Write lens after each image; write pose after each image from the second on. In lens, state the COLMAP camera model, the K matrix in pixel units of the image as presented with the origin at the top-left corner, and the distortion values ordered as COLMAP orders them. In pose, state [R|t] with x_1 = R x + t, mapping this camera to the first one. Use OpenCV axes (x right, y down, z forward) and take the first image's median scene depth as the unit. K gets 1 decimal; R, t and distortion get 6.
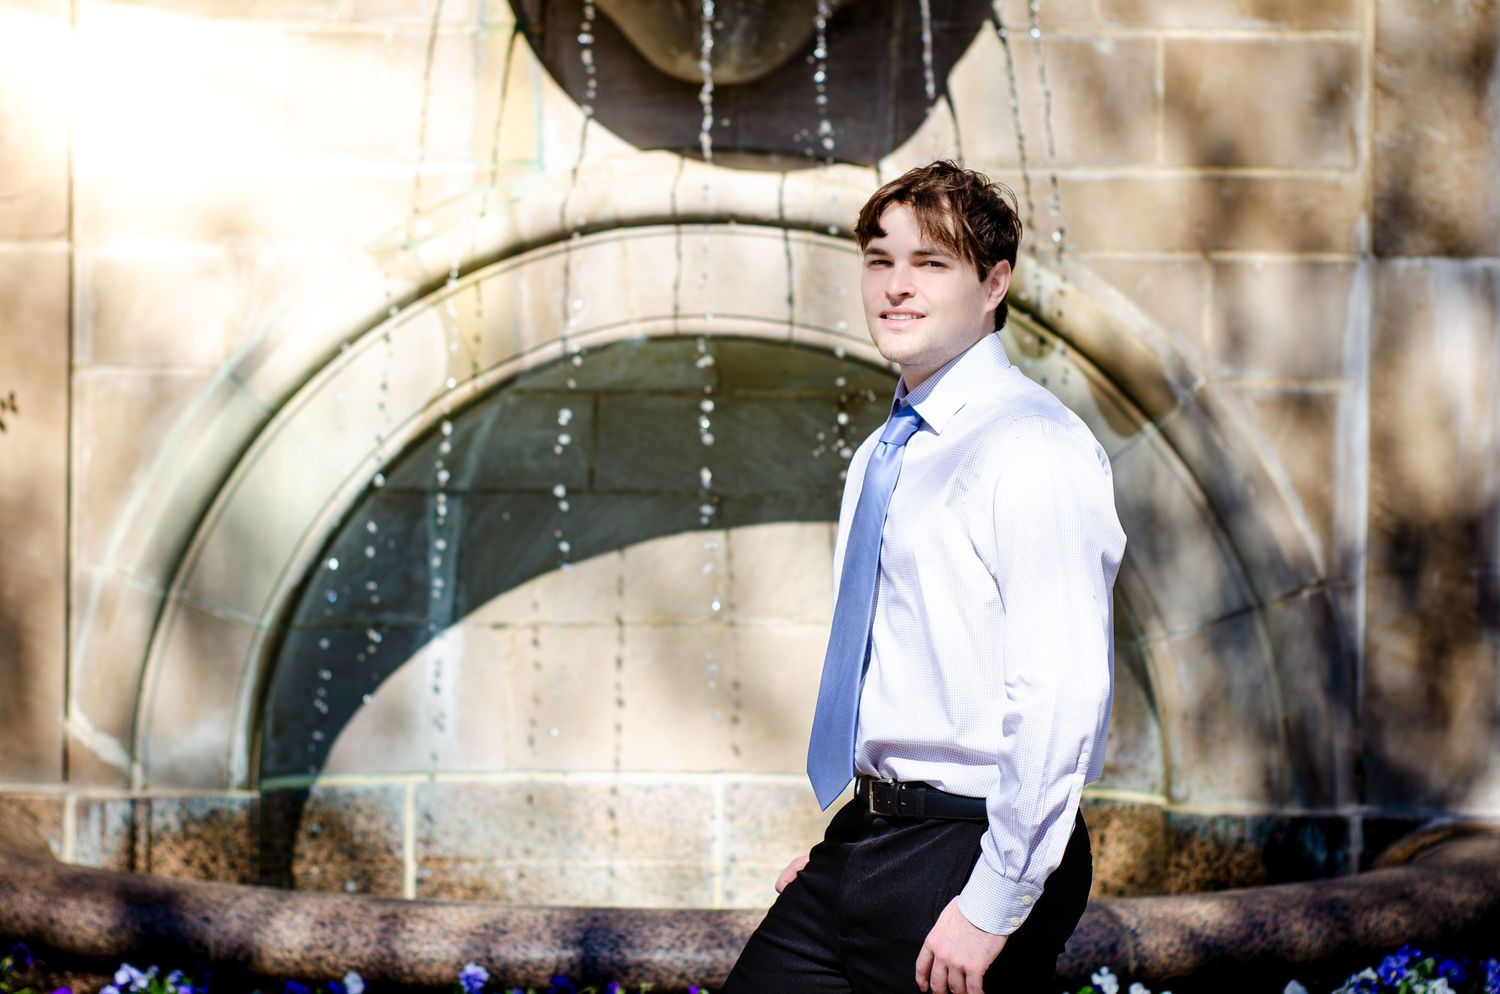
lens RADIAL K [[3200.5, 0, 754.6], [0, 3200.5, 492.5], [0, 0, 1]] dist [-0.084227, 0.000000]
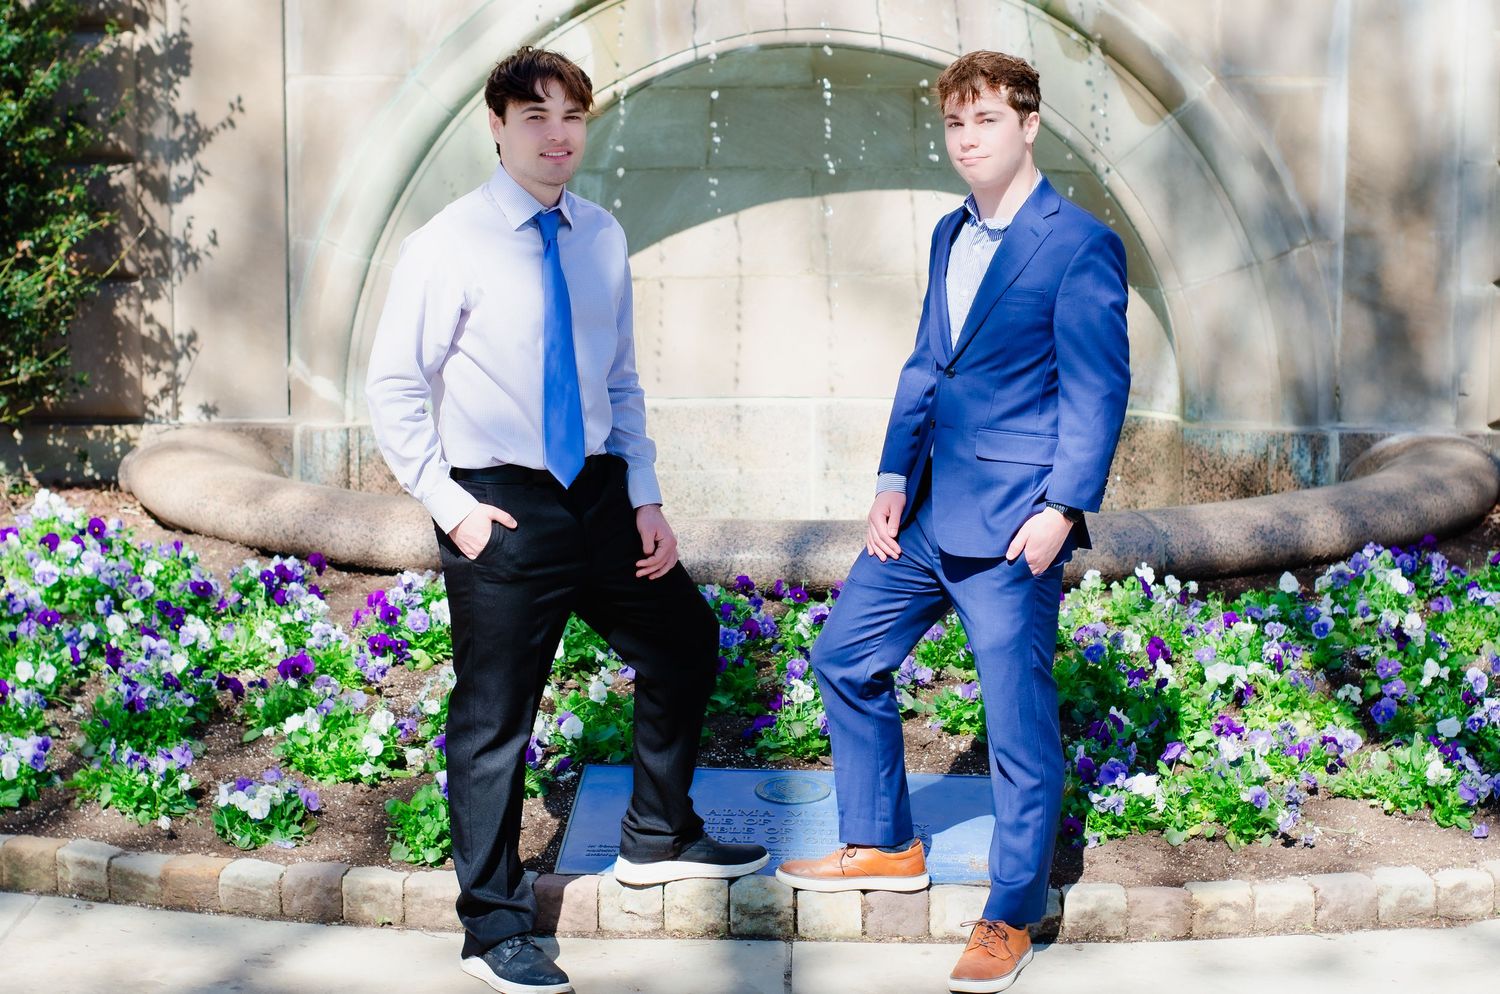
lens RADIAL K [[3200.5, 0, 742.2], [0, 3200.5, 505.0], [0, 0, 1]] dist [-0.084227, 0.000000]
pose [[0.999929, -0.011769, 0.002108, -0.044913], [0.011353, 0.989894, 0.141354, -0.048280], [-0.003750, -0.141319, 0.989957, -0.233605]]
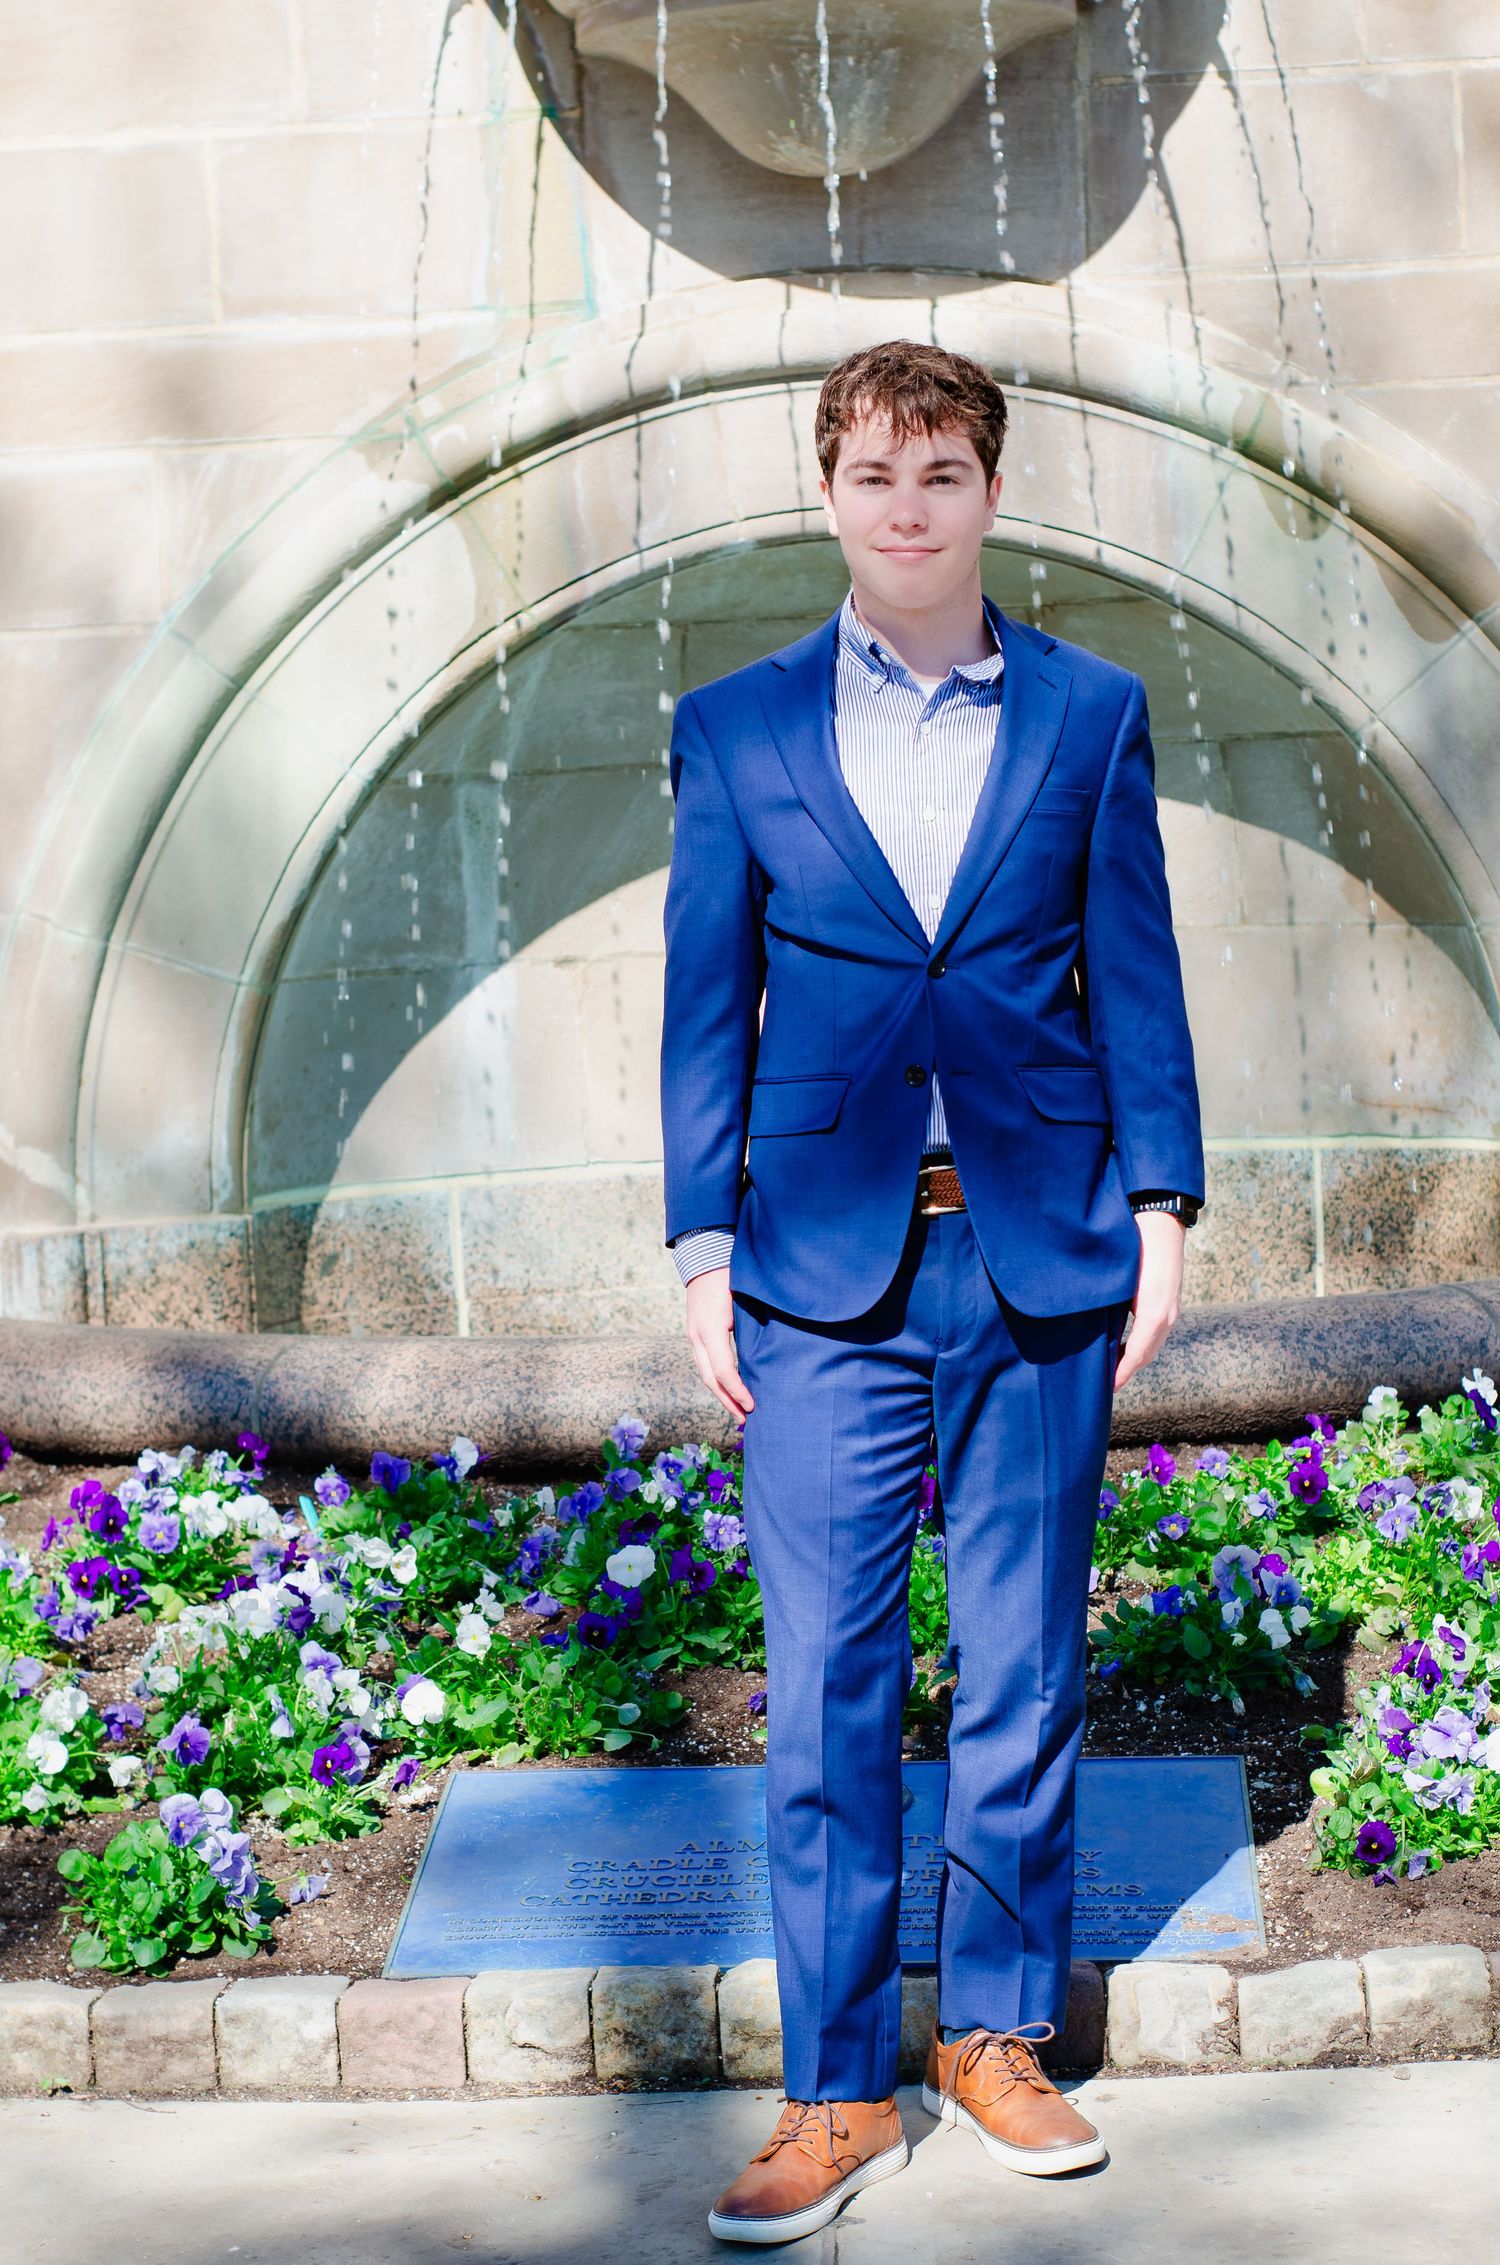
lens RADIAL K [[4832.8, 0, 761.7], [0, 4832.8, 1133.9], [0, 0, 1]] dist [-0.084227, 0.000000]
pose [[0.998036, -0.061870, -0.009840, -0.030126], [0.062458, 0.994875, 0.079518, -0.002937], [0.004869, -0.079977, 0.996785, -0.078727]]
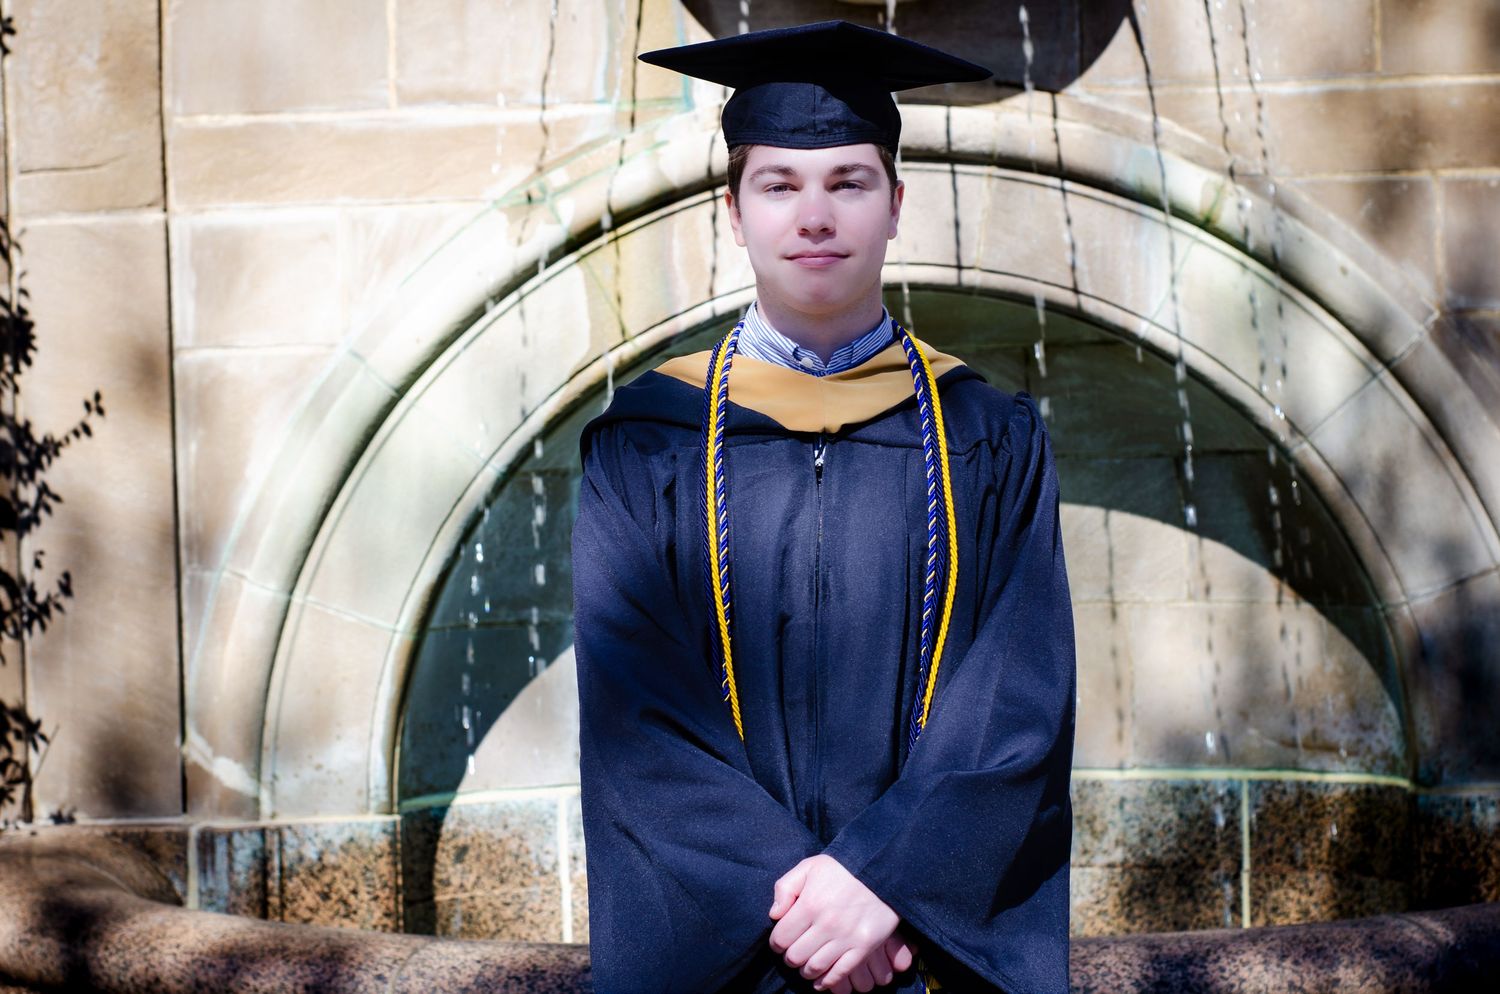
lens RADIAL K [[3200.5, 0, 741.6], [0, 3200.5, 485.5], [0, 0, 1]] dist [-0.084227, 0.000000]
pose [[0.999091, -0.041223, -0.010853, -0.046695], [0.041344, 0.999082, 0.011197, -0.004999], [0.010382, -0.011636, 0.999878, 0.104637]]
